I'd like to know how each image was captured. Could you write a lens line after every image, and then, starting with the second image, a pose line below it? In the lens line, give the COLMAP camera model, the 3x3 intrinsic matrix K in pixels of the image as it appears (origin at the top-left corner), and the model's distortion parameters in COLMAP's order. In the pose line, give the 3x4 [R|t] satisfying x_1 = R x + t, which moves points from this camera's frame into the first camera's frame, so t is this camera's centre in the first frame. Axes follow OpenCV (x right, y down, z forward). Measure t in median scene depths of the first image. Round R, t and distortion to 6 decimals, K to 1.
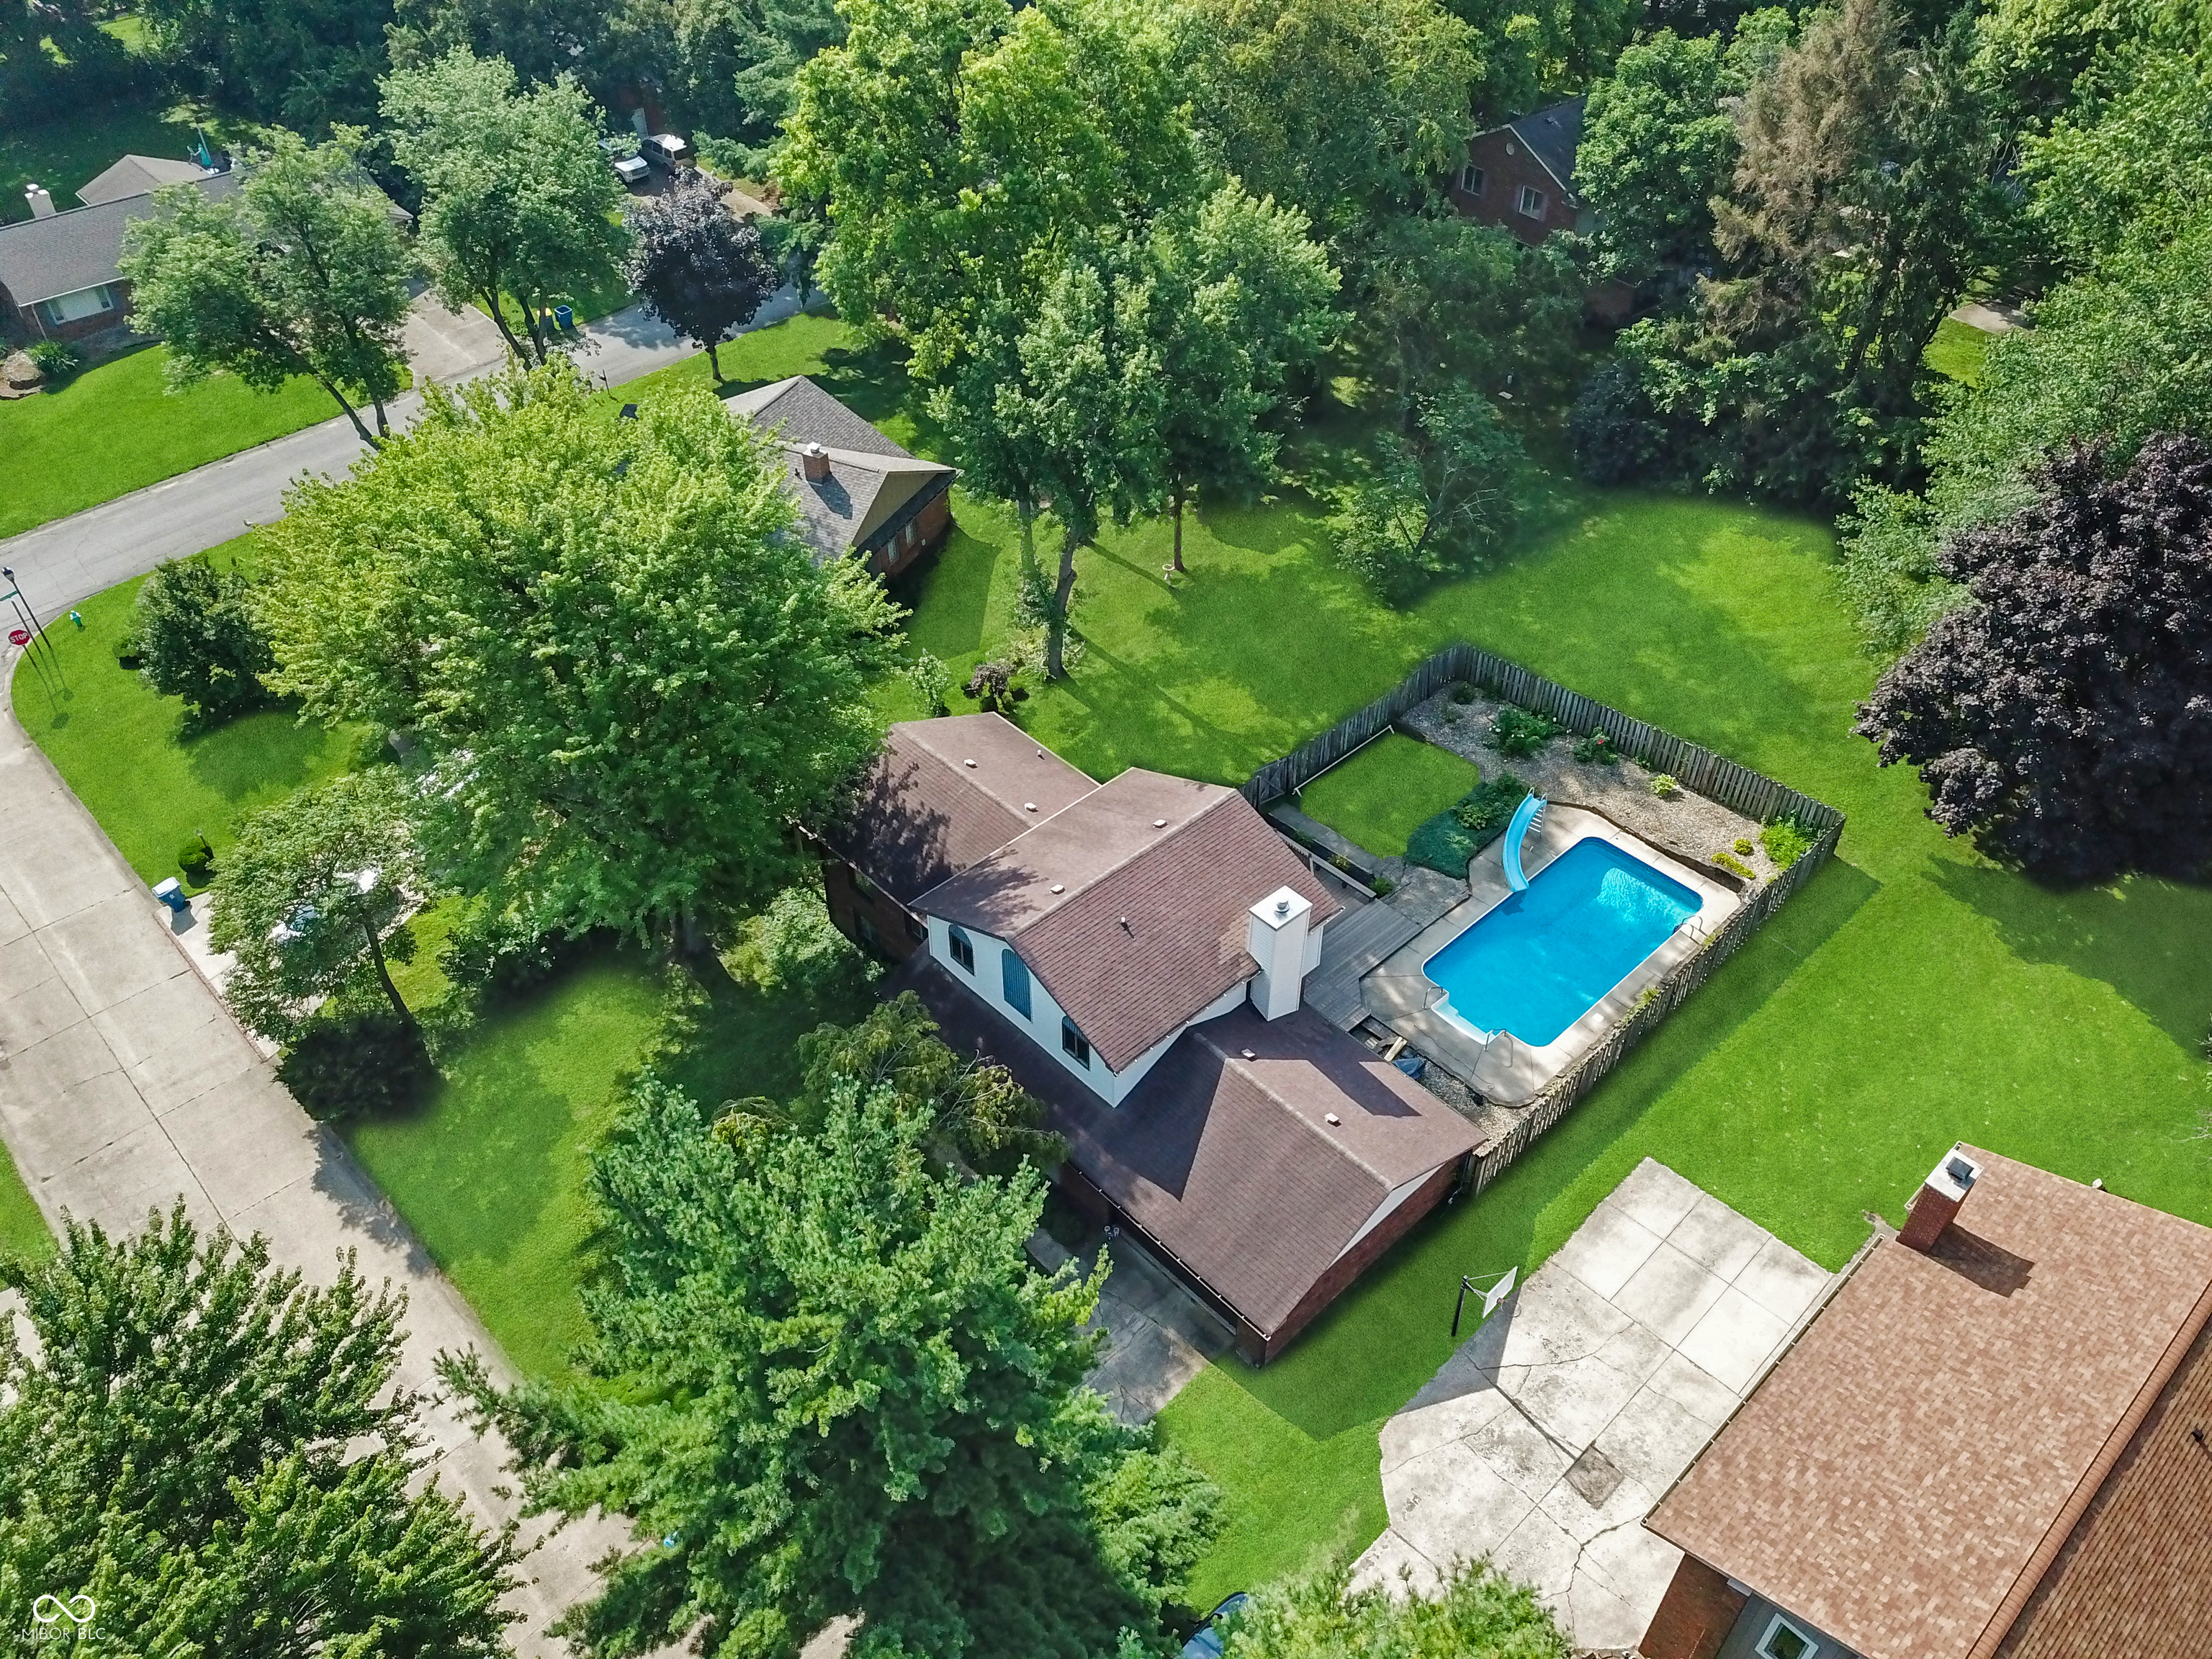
lens RADIAL K [[1706.4, 0, 1116.5], [0, 1706.4, 820.5], [0, 0, 1]] dist [0.040222, -0.048017]
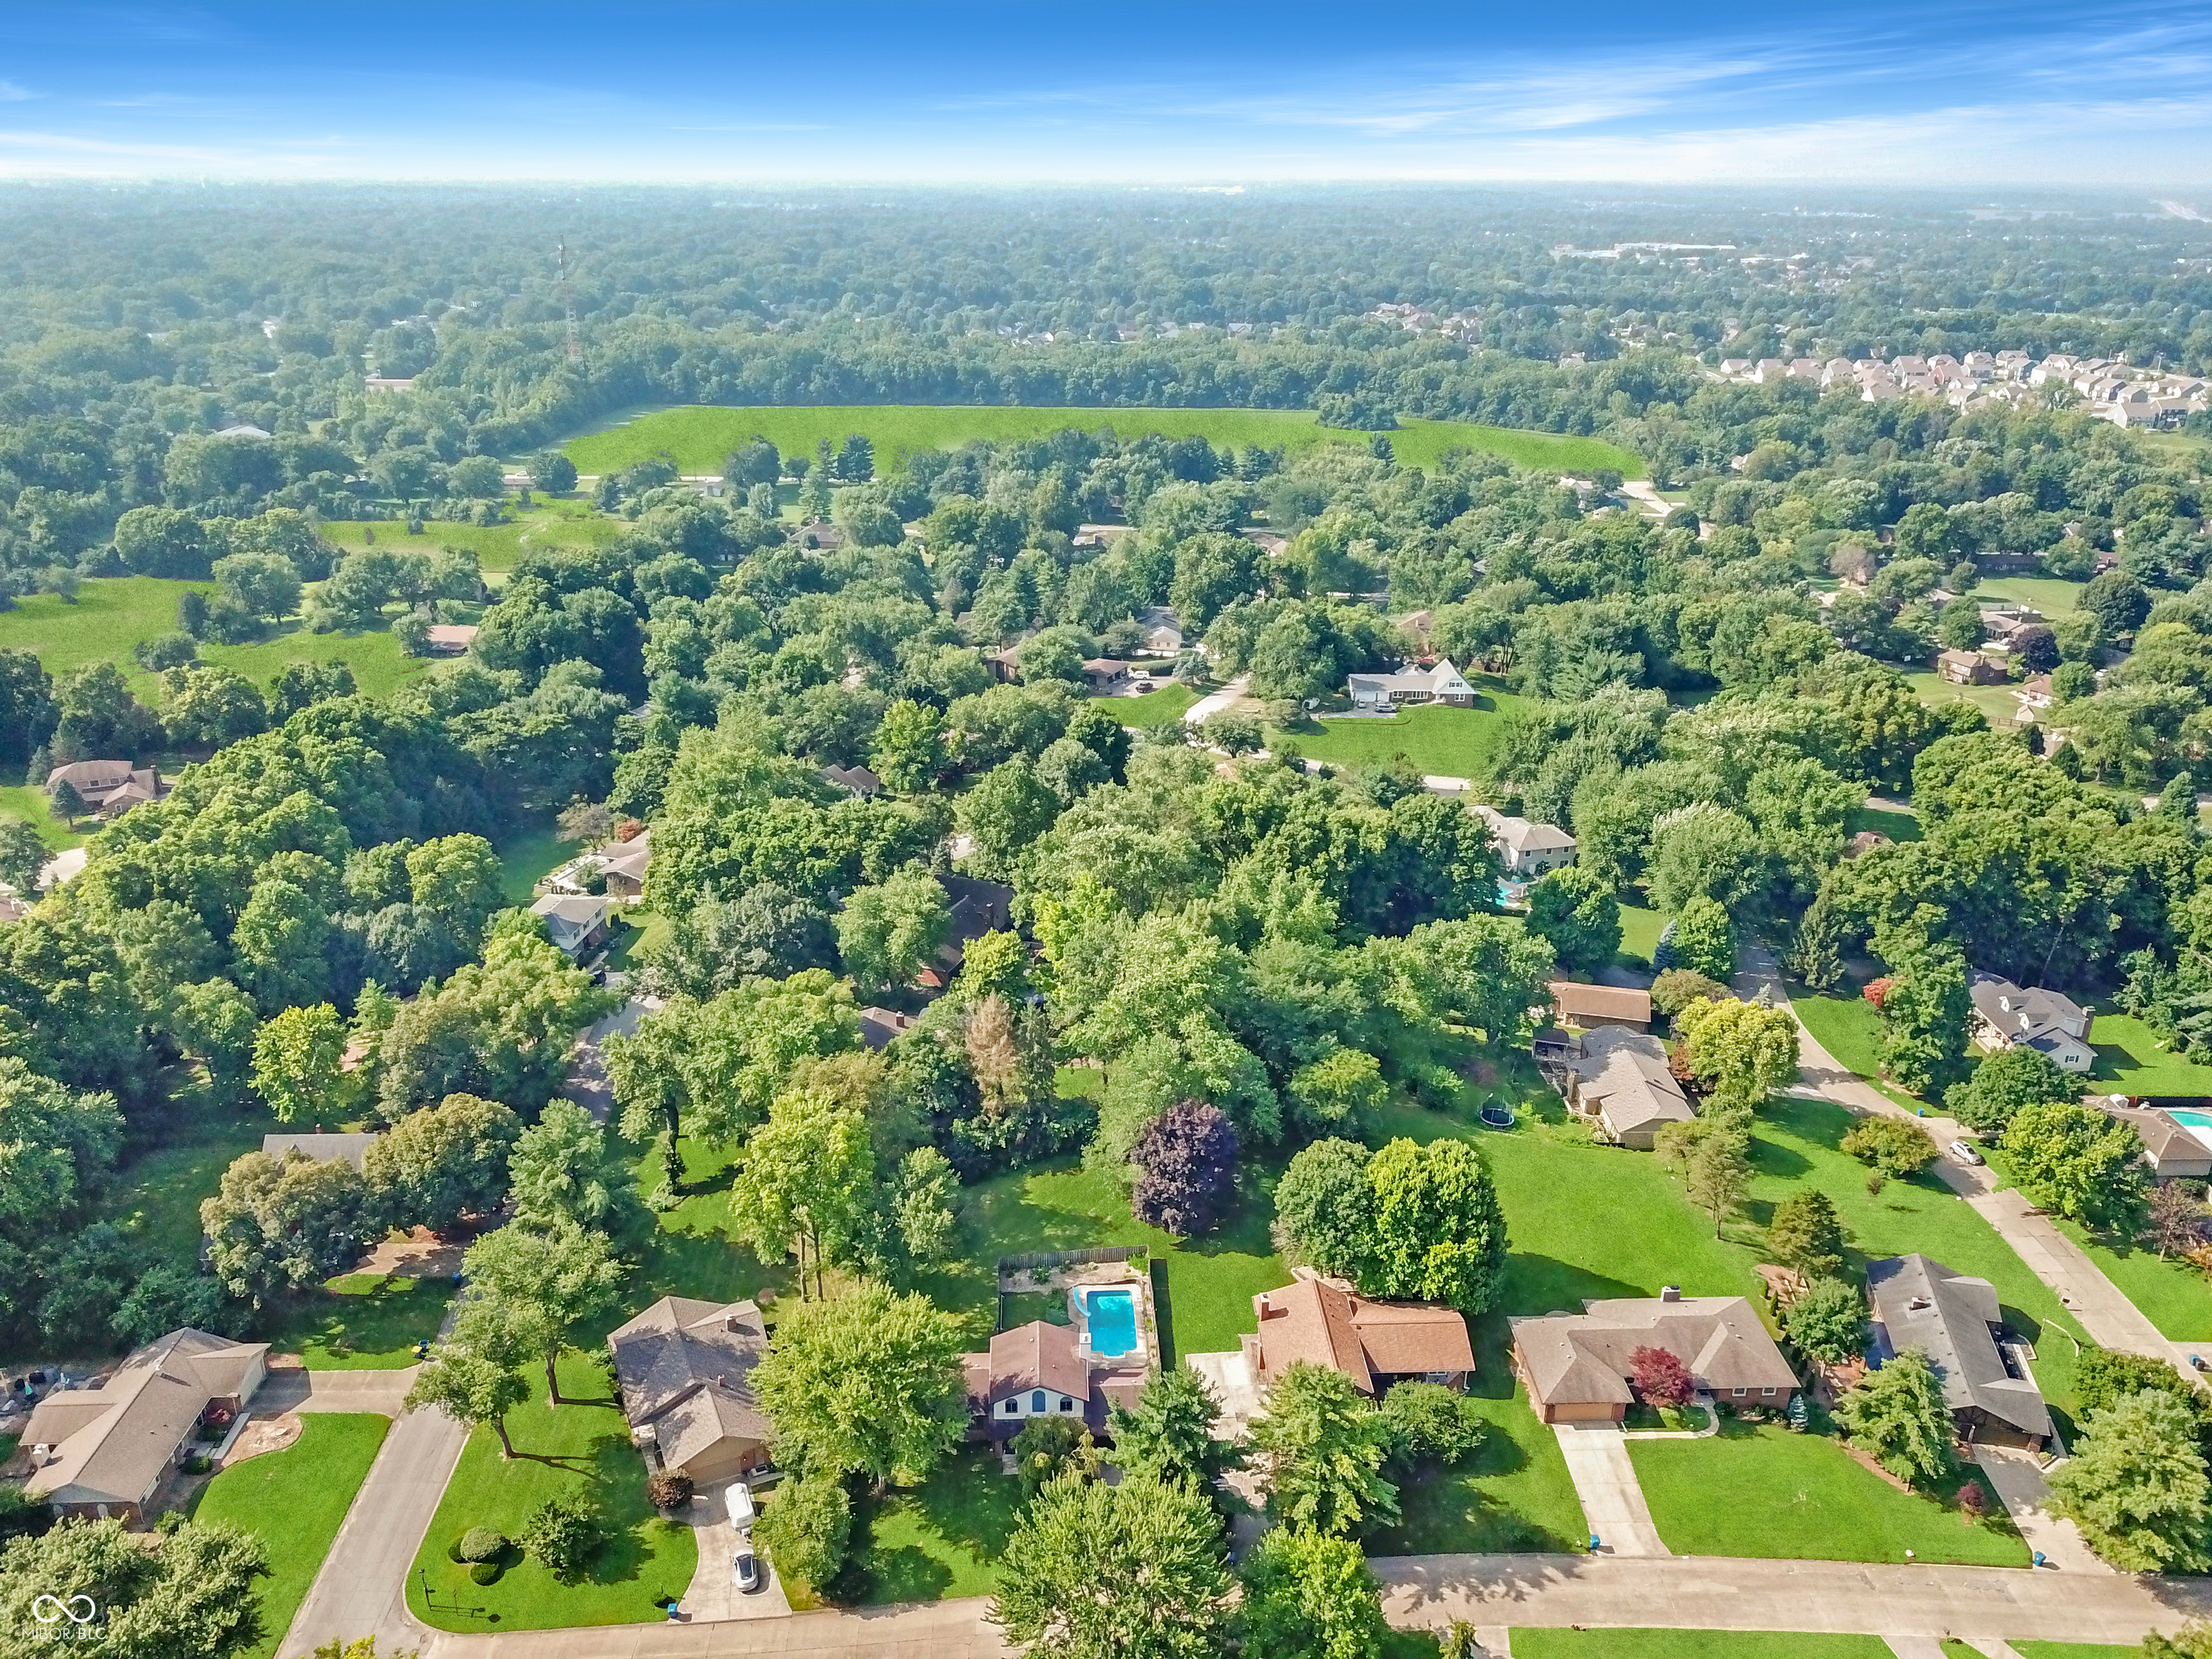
lens RADIAL K [[1706.4, 0, 1125.3], [0, 1706.4, 807.5], [0, 0, 1]] dist [0.040222, -0.048017]
pose [[0.652884, -0.270540, 0.707496, -1.670399], [0.495017, 0.859375, -0.128189, -0.322043], [-0.573324, 0.433915, 0.694994, -1.576501]]
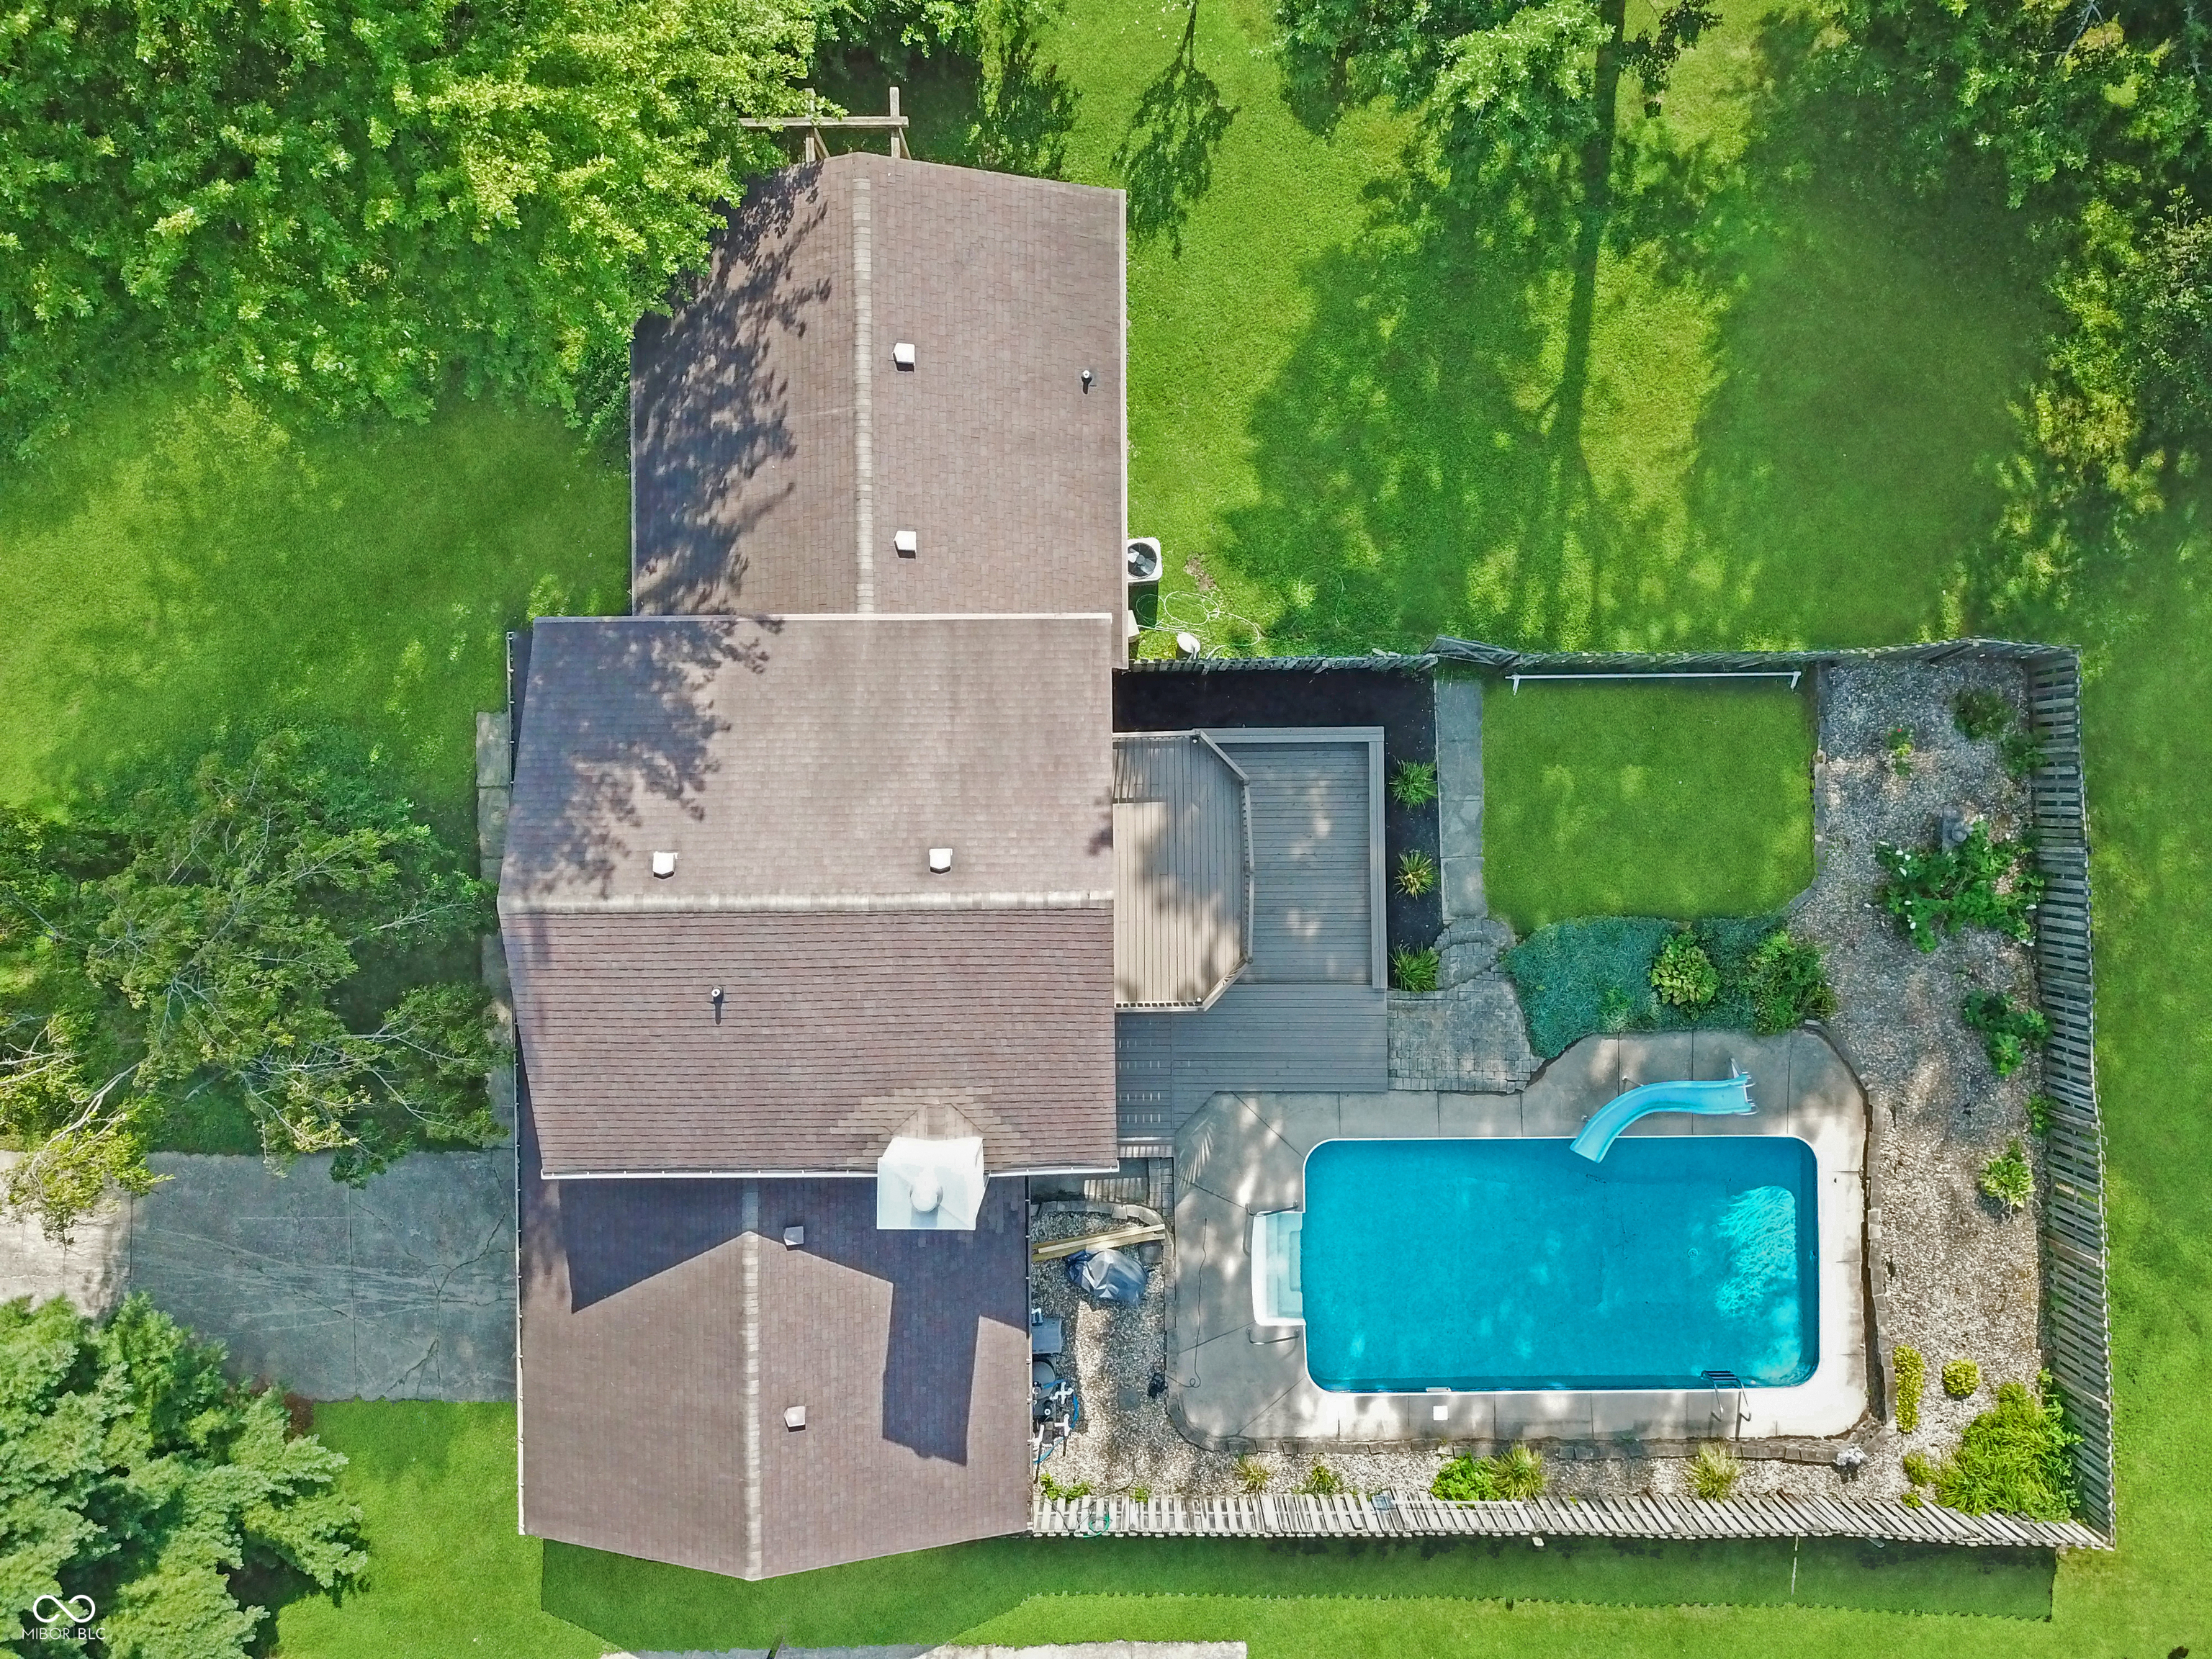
lens RADIAL K [[1706.4, 0, 1103.8], [0, 1706.4, 819.4], [0, 0, 1]] dist [0.040222, -0.048017]
pose [[0.731017, 0.682261, -0.011589, 0.053351], [-0.435178, 0.479223, 0.762211, -0.378079], [0.525580, -0.552146, 0.647225, 0.631723]]
